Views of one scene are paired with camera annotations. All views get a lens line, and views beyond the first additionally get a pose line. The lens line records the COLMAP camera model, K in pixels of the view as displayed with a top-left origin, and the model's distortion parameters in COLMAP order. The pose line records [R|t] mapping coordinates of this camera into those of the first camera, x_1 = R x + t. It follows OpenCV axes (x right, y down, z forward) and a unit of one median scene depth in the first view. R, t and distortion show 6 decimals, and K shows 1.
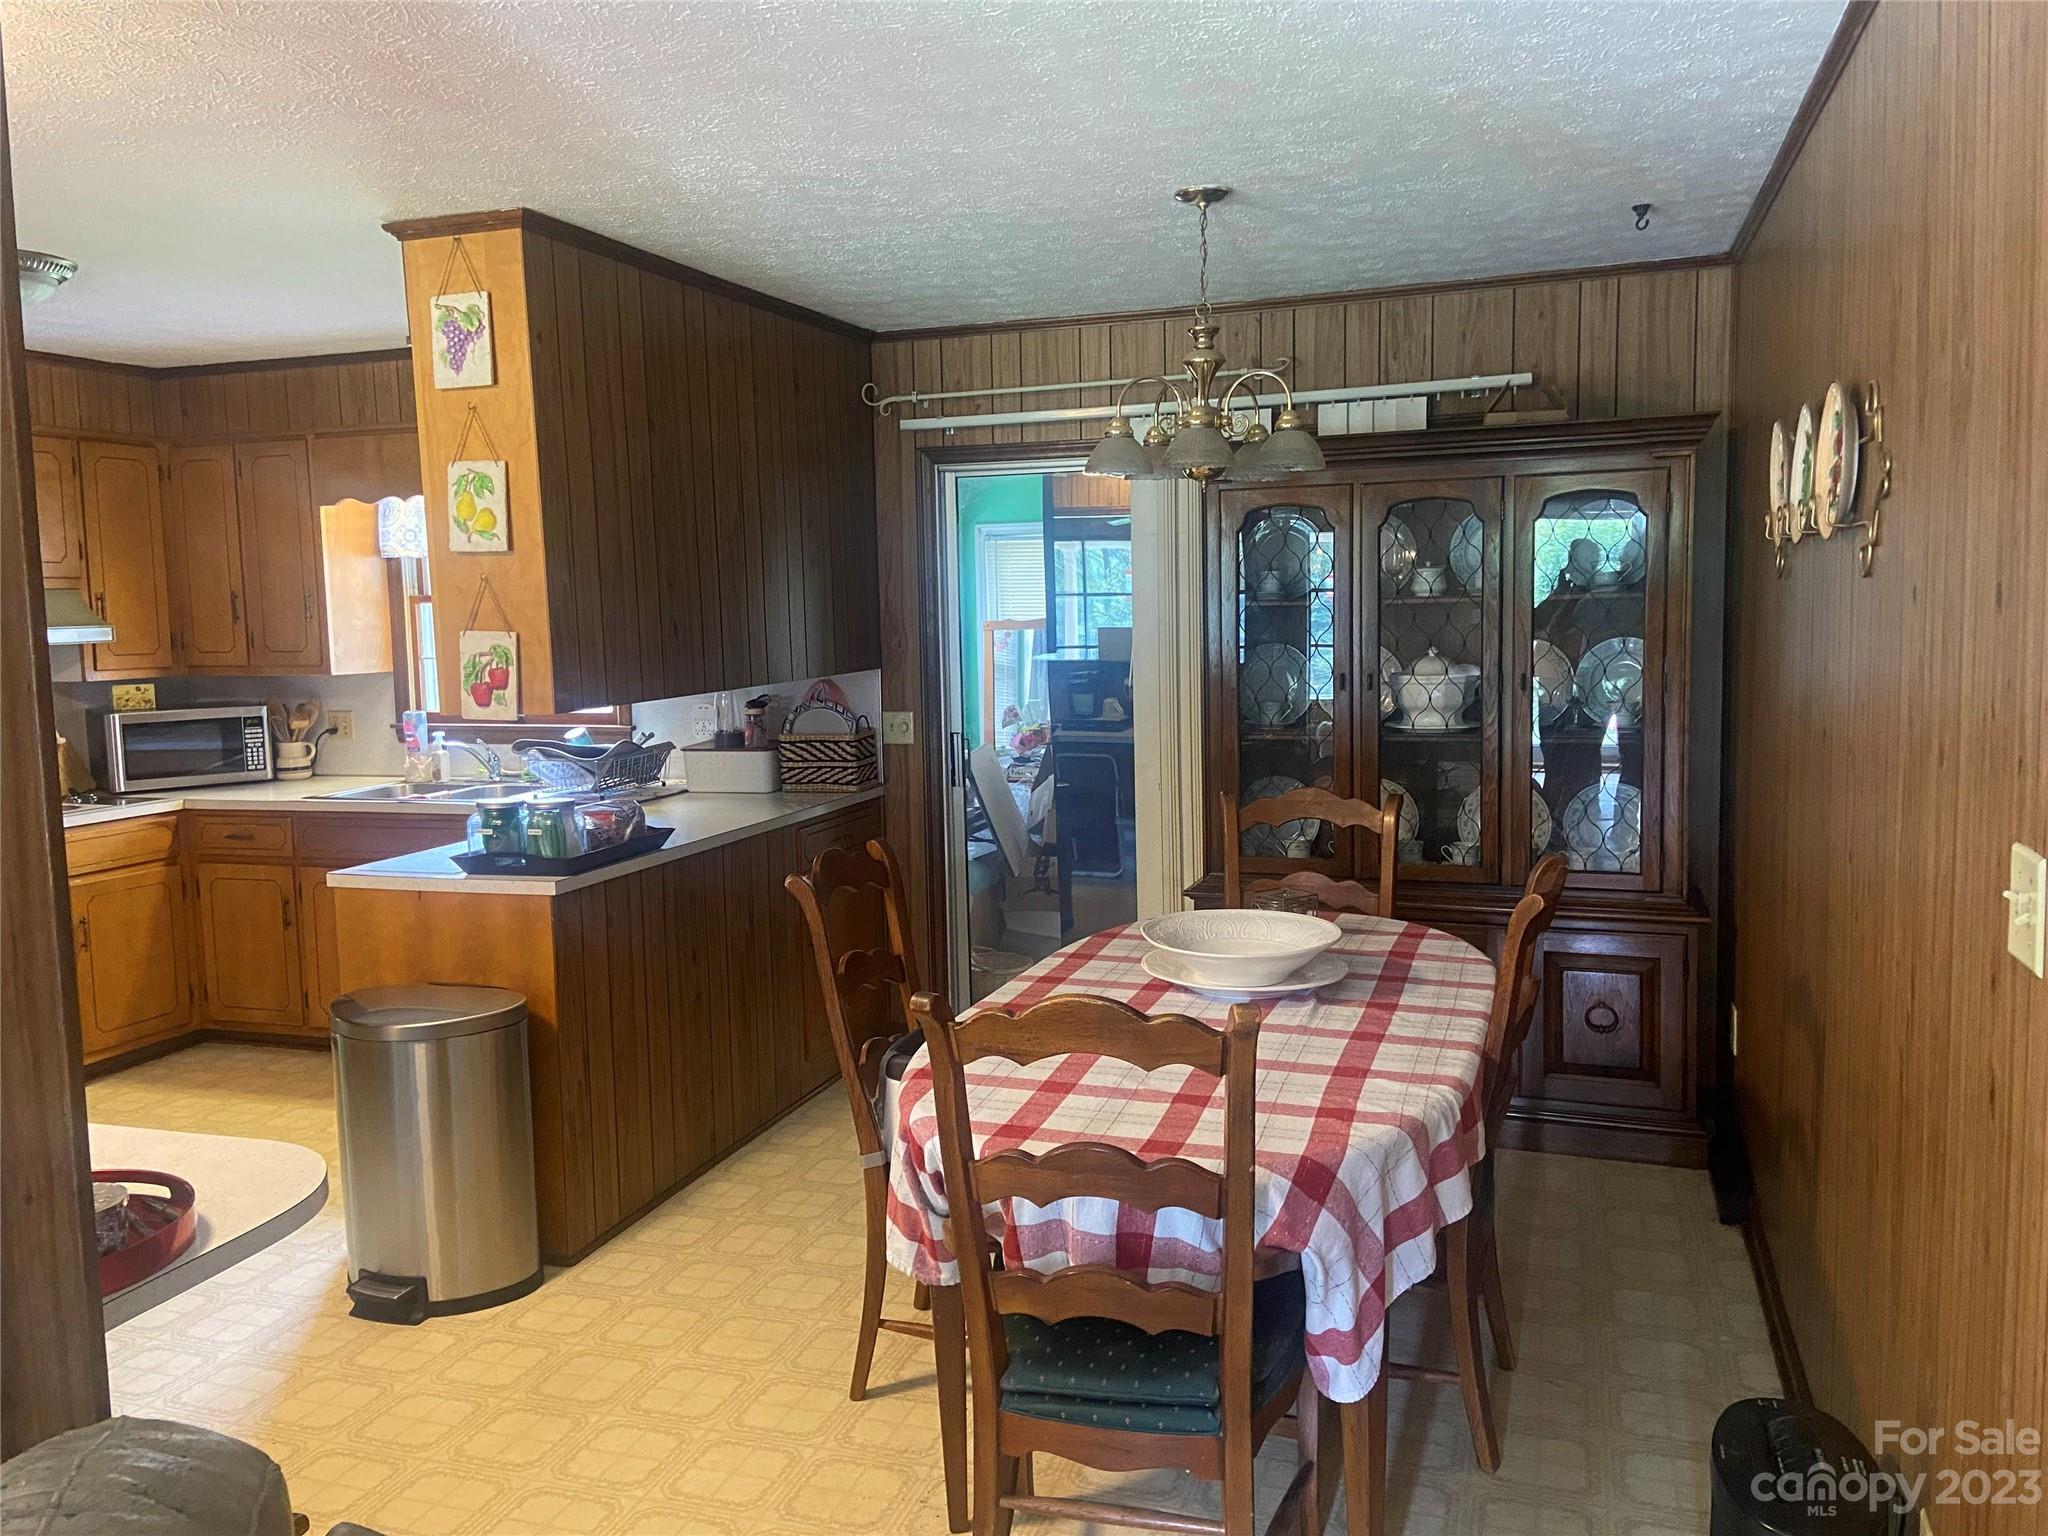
lens RADIAL K [[1561.8, 0, 1057.0], [0, 1561.8, 737.4], [0, 0, 1]] dist [0.012144, -0.011364]
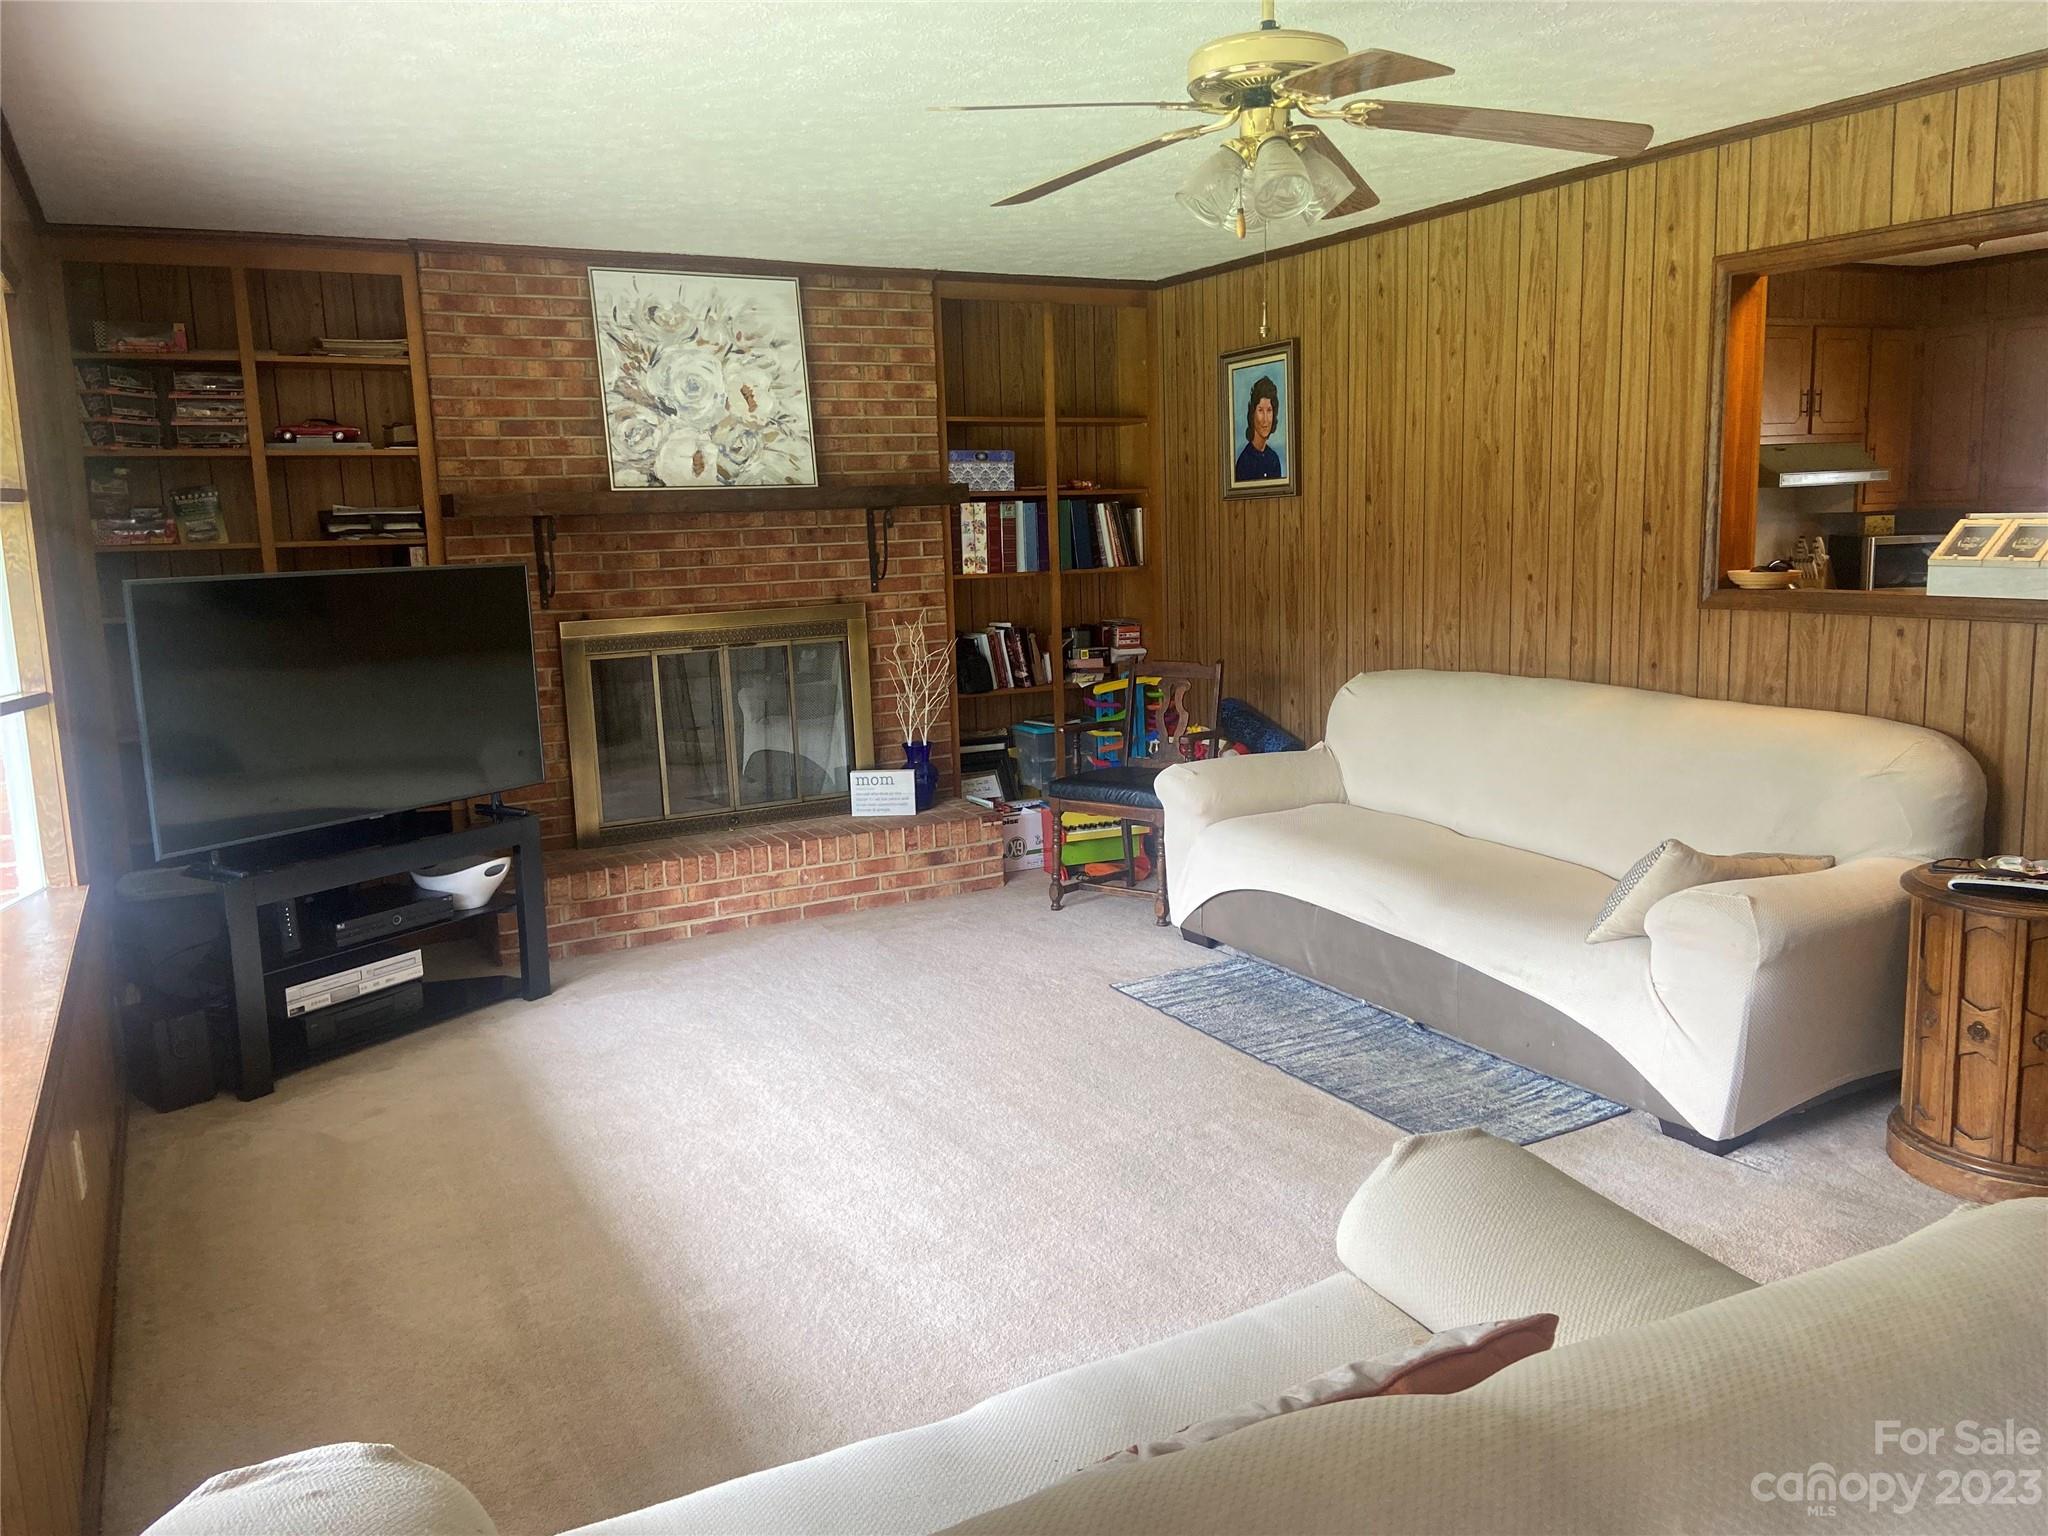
lens RADIAL K [[1561.8, 0, 1024.3], [0, 1561.8, 764.2], [0, 0, 1]] dist [0.012144, -0.011364]
pose [[0.723339, 0.097736, -0.683541, -0.192872], [-0.027367, 0.993212, 0.113053, 0.045095], [0.689950, -0.063069, 0.721104, -0.457874]]
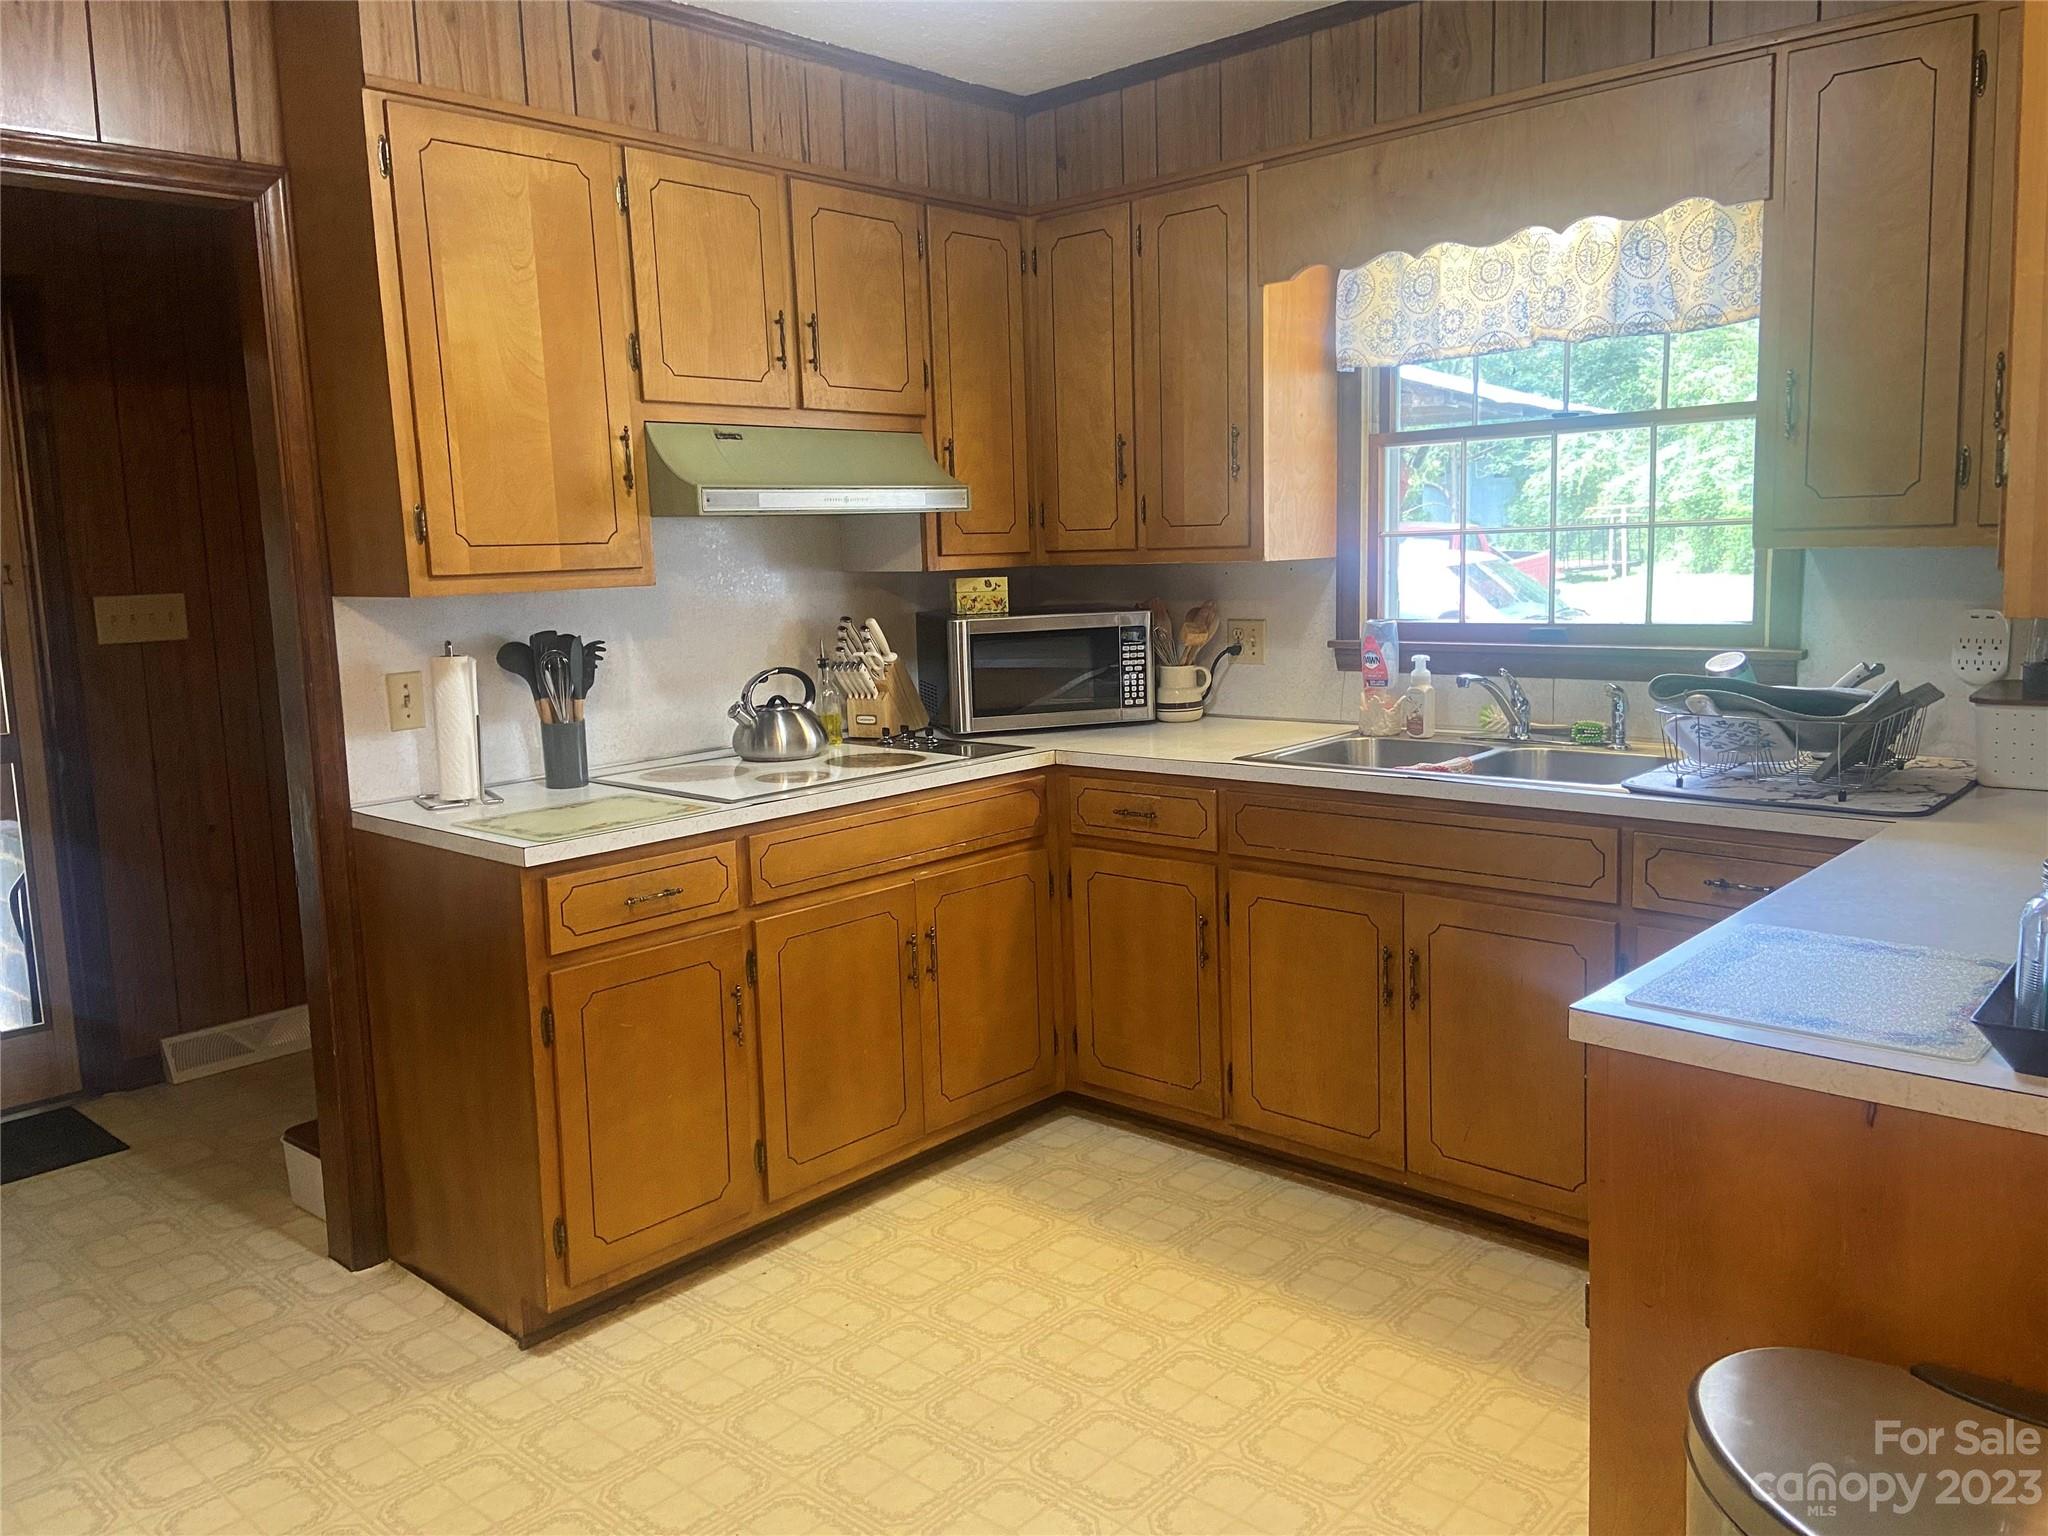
lens RADIAL K [[1561.8, 0, 1027.4], [0, 1561.8, 765.4], [0, 0, 1]] dist [0.012144, -0.011364]
pose [[0.906043, 0.050472, -0.420165, -0.281954], [-0.022251, 0.997171, 0.071802, -0.001022], [0.422601, -0.055706, 0.904602, 0.386674]]
